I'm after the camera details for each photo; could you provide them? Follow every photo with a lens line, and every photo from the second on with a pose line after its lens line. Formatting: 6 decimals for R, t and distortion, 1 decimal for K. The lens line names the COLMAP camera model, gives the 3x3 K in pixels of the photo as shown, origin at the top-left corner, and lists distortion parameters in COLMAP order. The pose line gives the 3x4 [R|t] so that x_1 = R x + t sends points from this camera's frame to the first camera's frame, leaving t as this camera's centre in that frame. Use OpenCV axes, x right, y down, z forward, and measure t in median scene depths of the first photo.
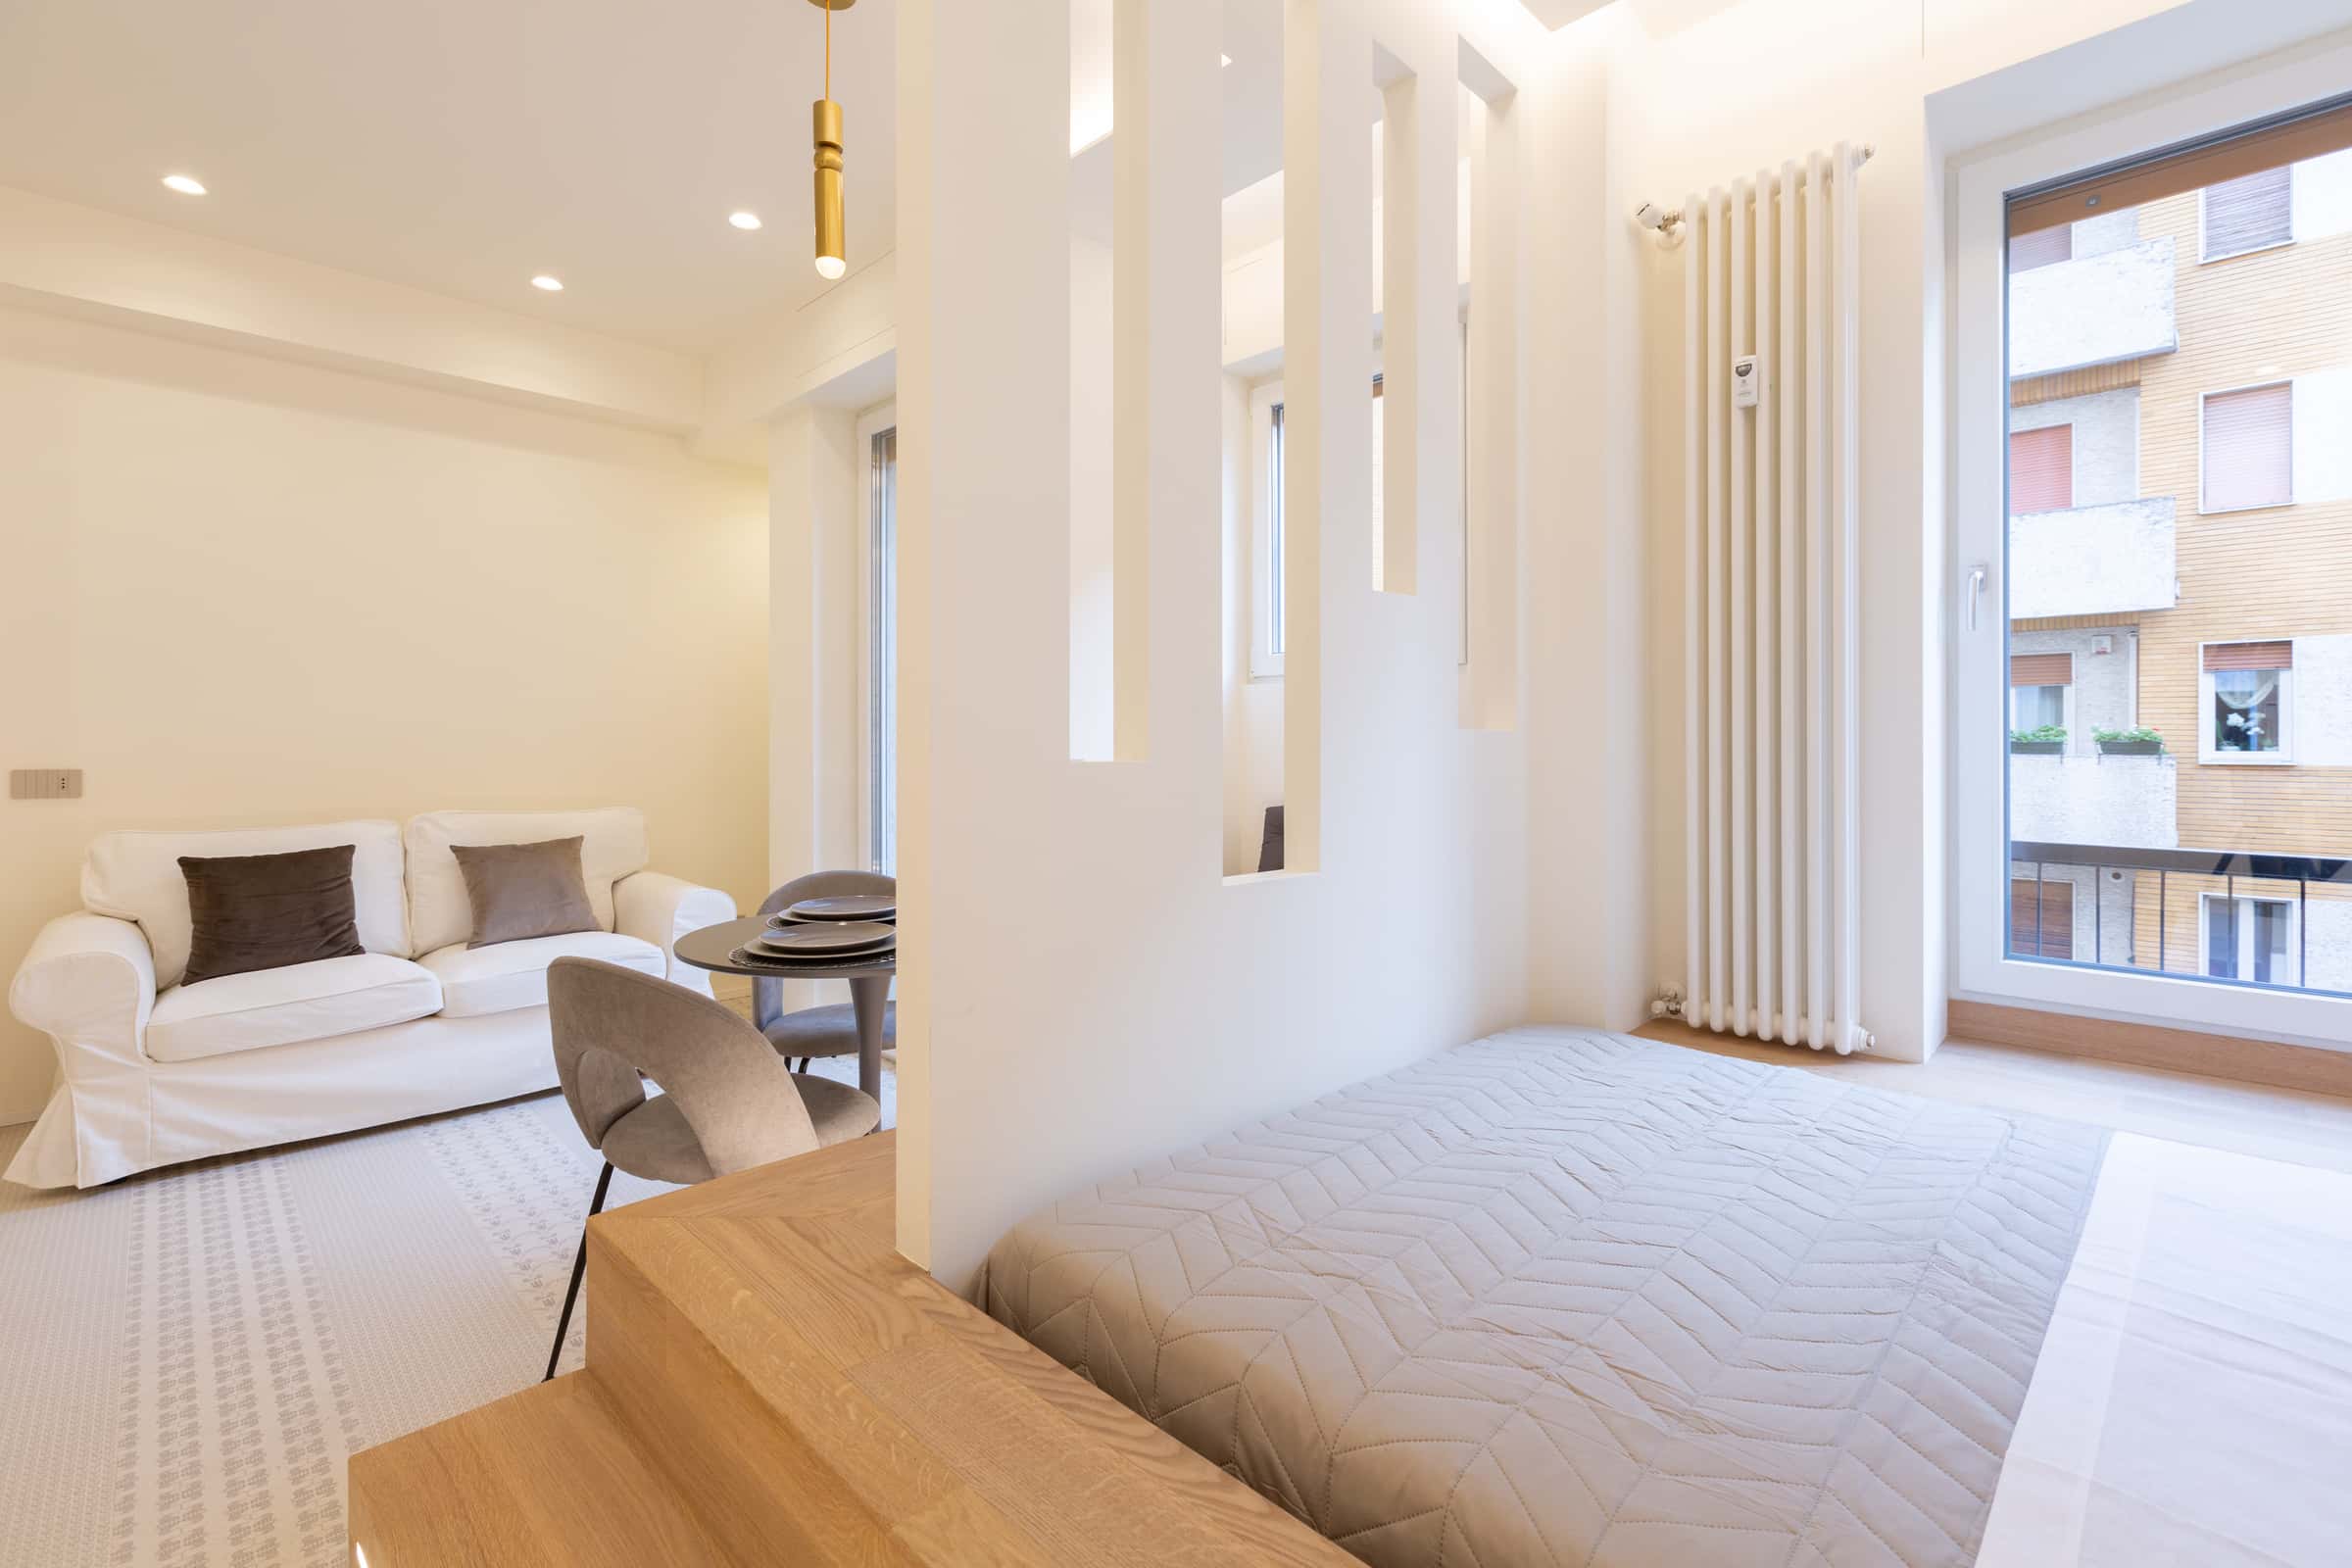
lens RADIAL K [[1056.1, 0, 1172.7], [0, 1056.1, 743.4], [0, 0, 1]] dist [0.001675, -0.000732]
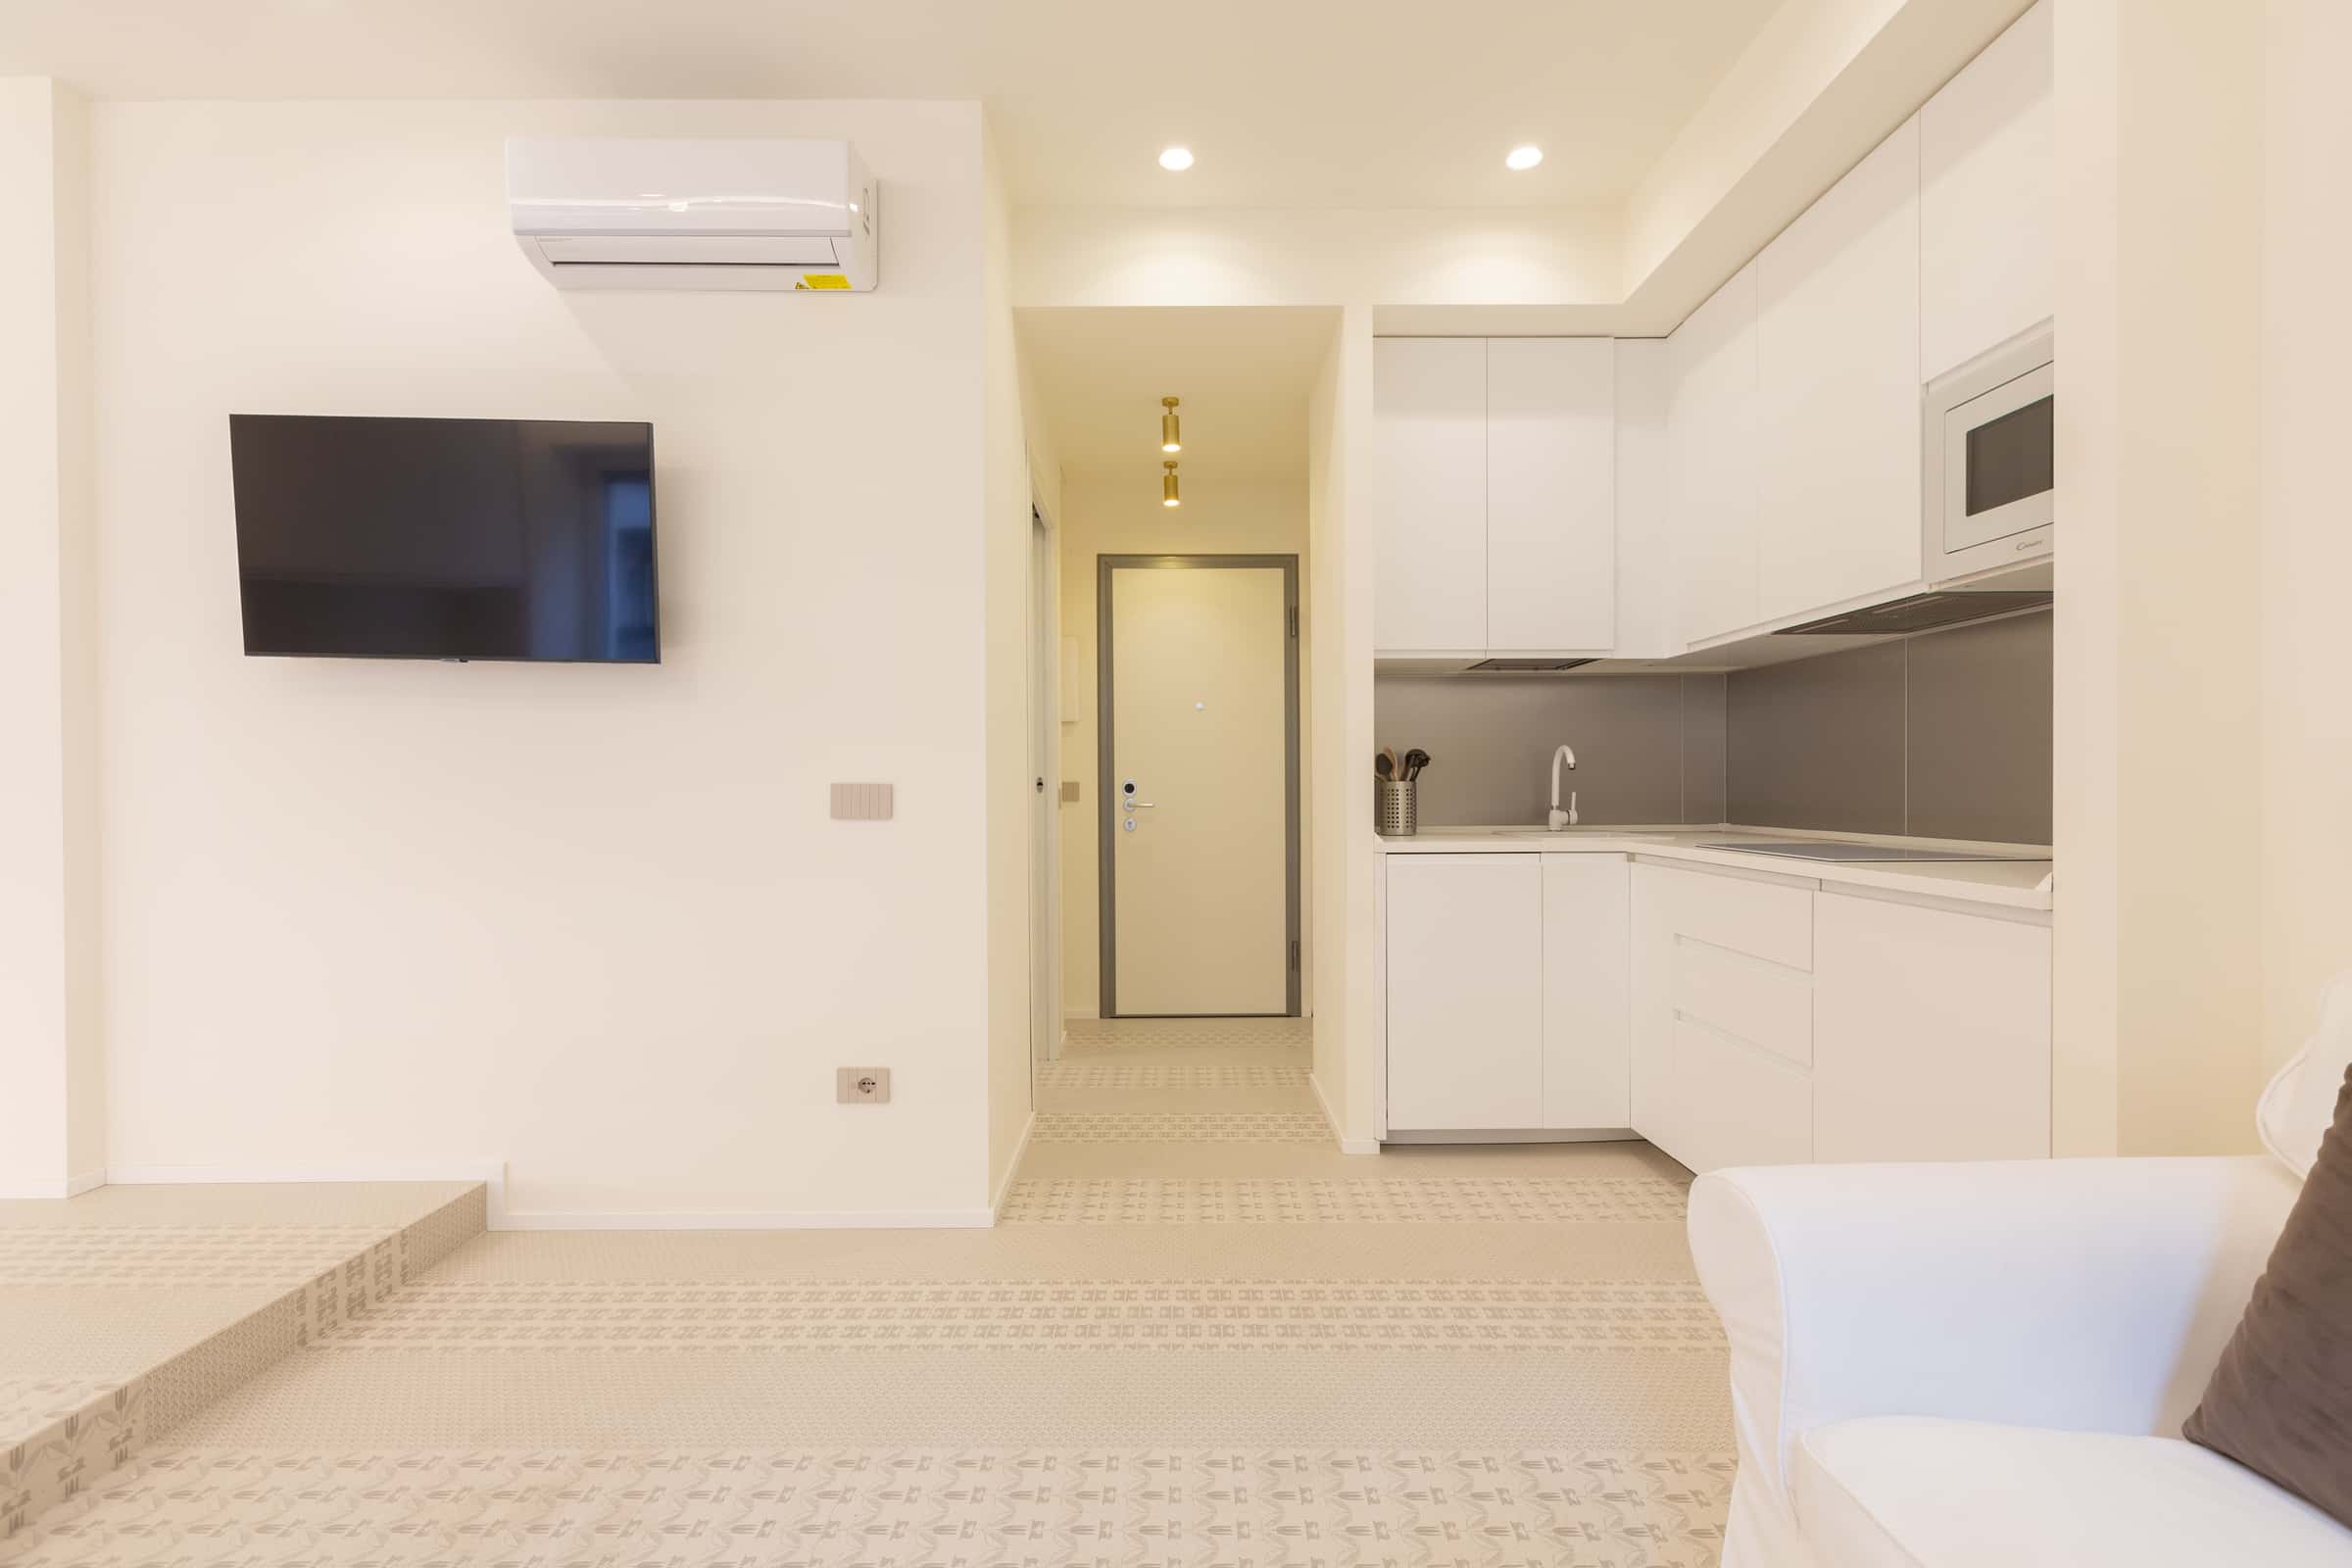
lens RADIAL K [[1052.8, 0, 1176.0], [0, 1052.8, 797.8], [0, 0, 1]] dist [0.001062, -0.000973]
pose [[-0.700014, 0.010882, -0.714046, -0.516986], [0.004838, 0.999933, 0.010497, 0.026602], [0.714113, 0.003894, -0.700020, 1.077727]]
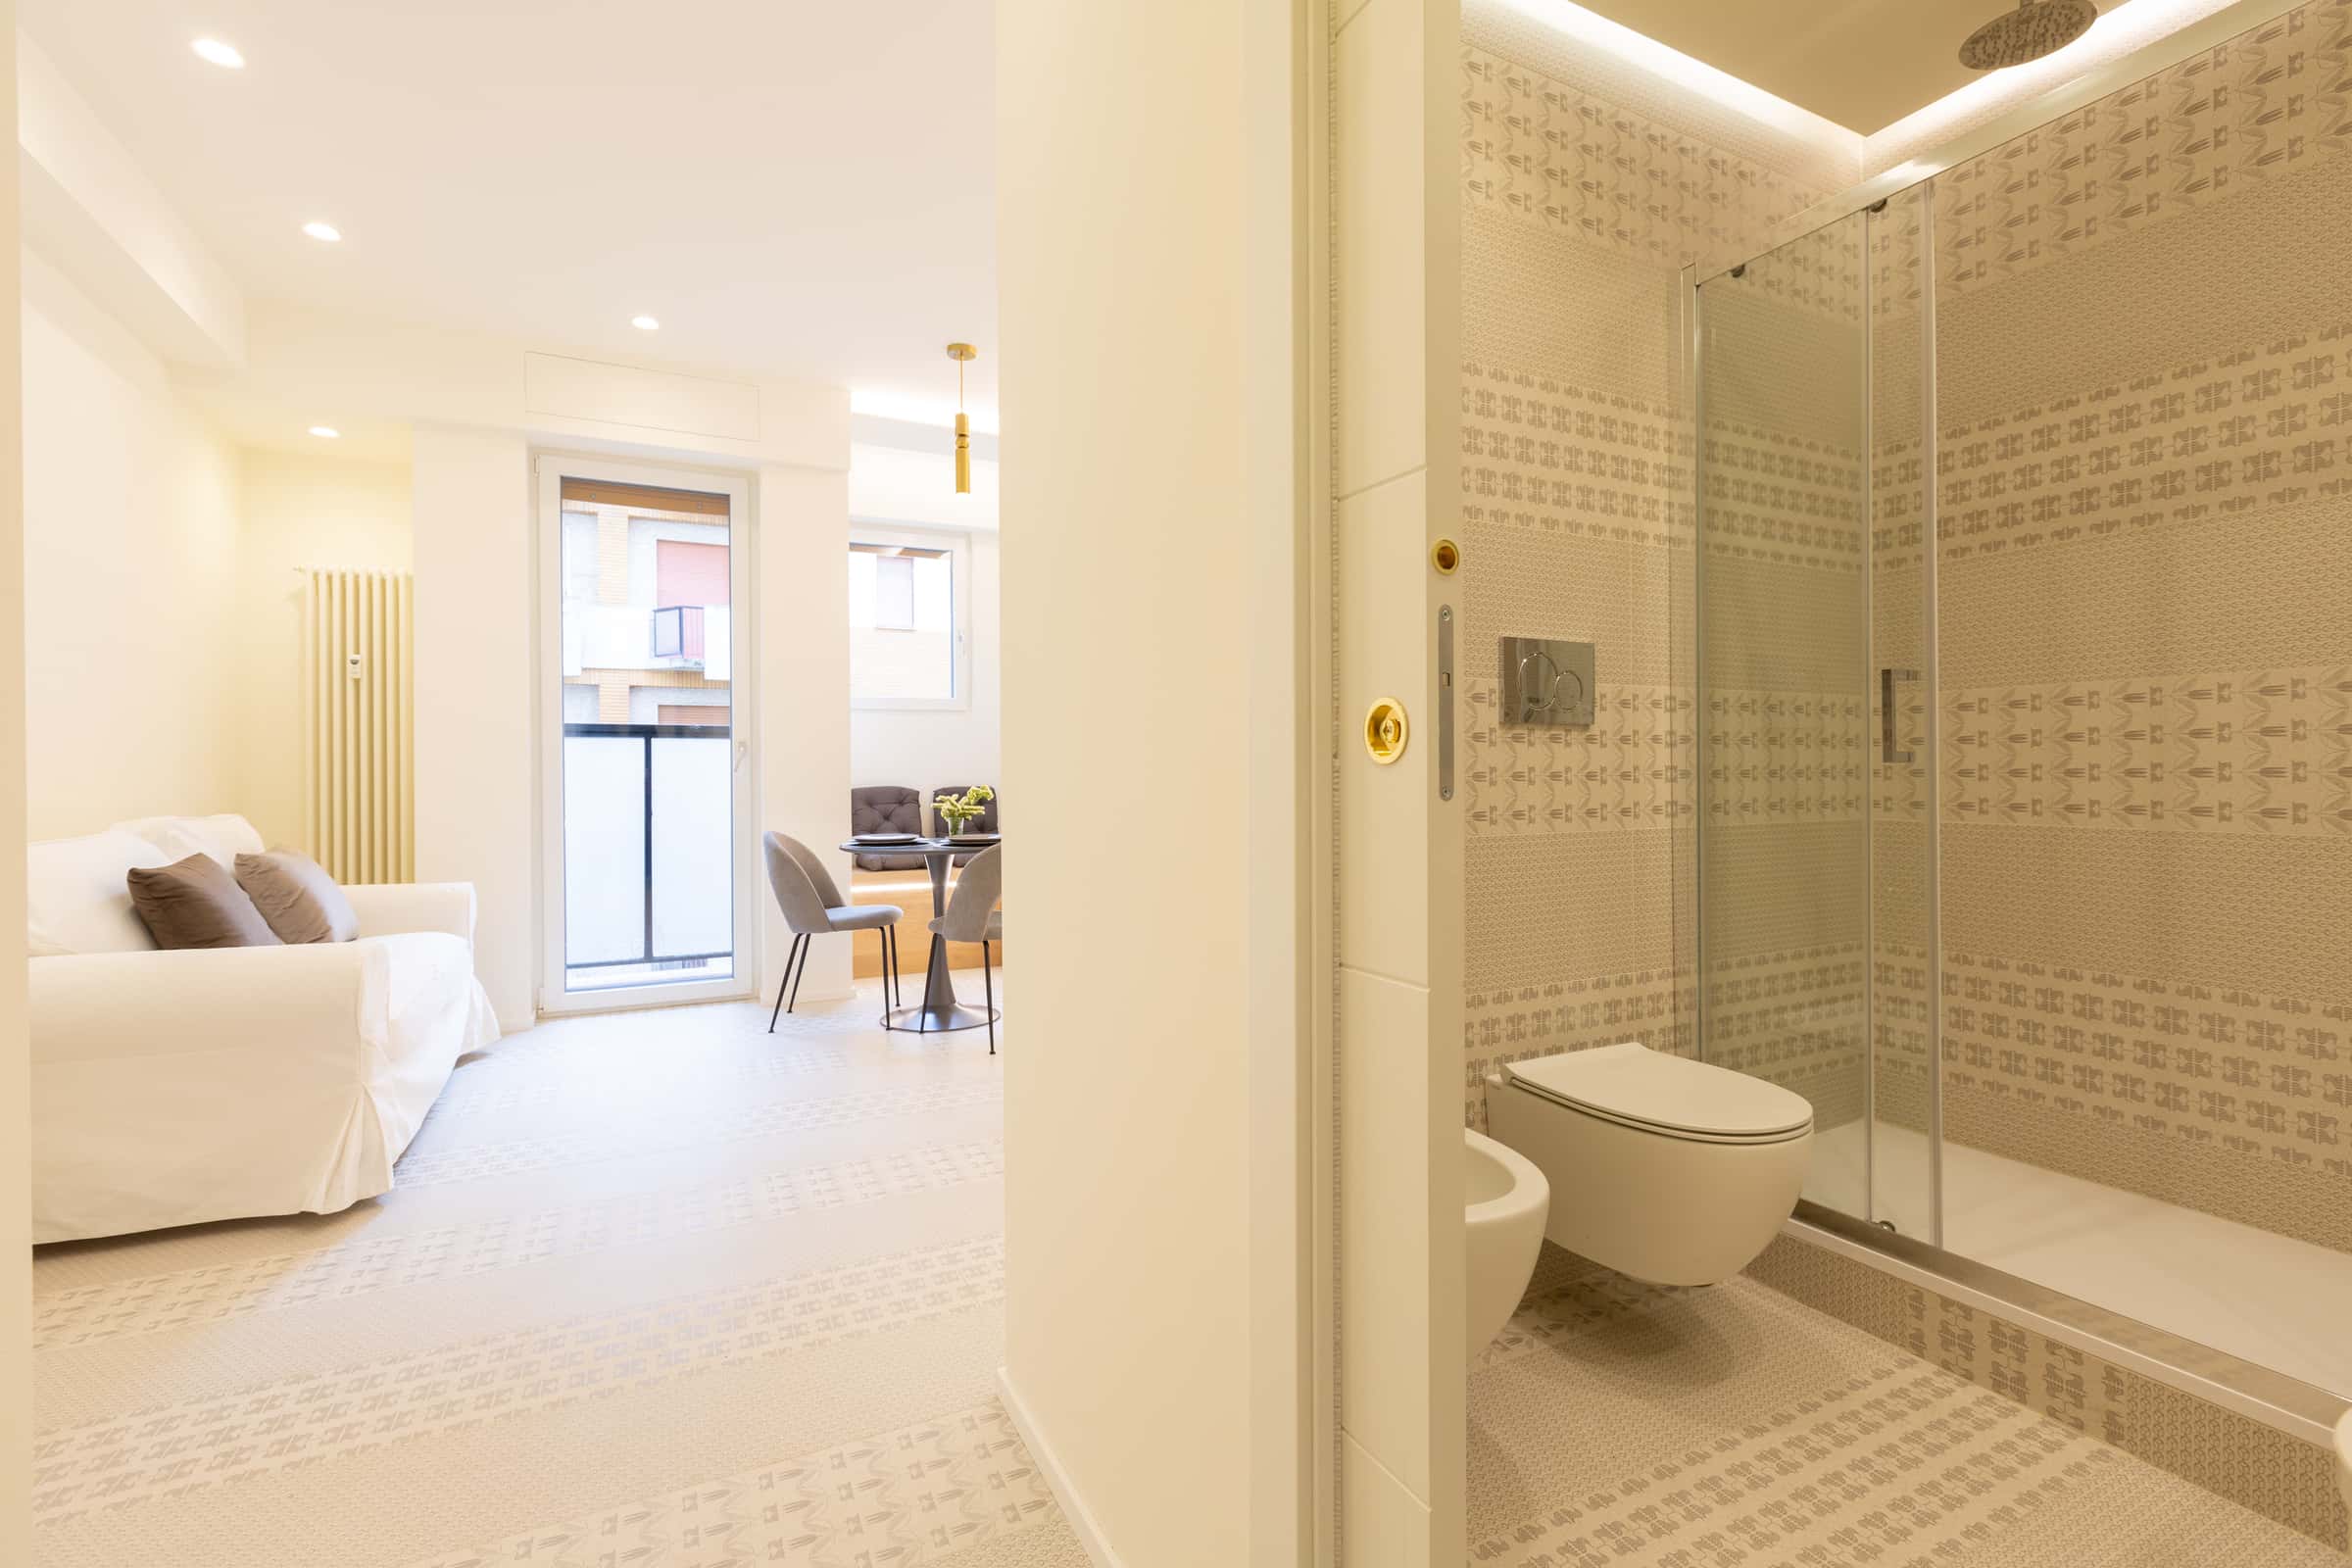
lens RADIAL K [[1032.0, 0, 1172.4], [0, 1032.0, 775.4], [0, 0, 1]] dist [-0.002299, -0.000448]
pose [[0.302377, -0.004541, 0.953178, -1.593819], [0.006659, 0.999974, 0.002651, 0.047005], [-0.953165, 0.005546, 0.302400, 0.045626]]
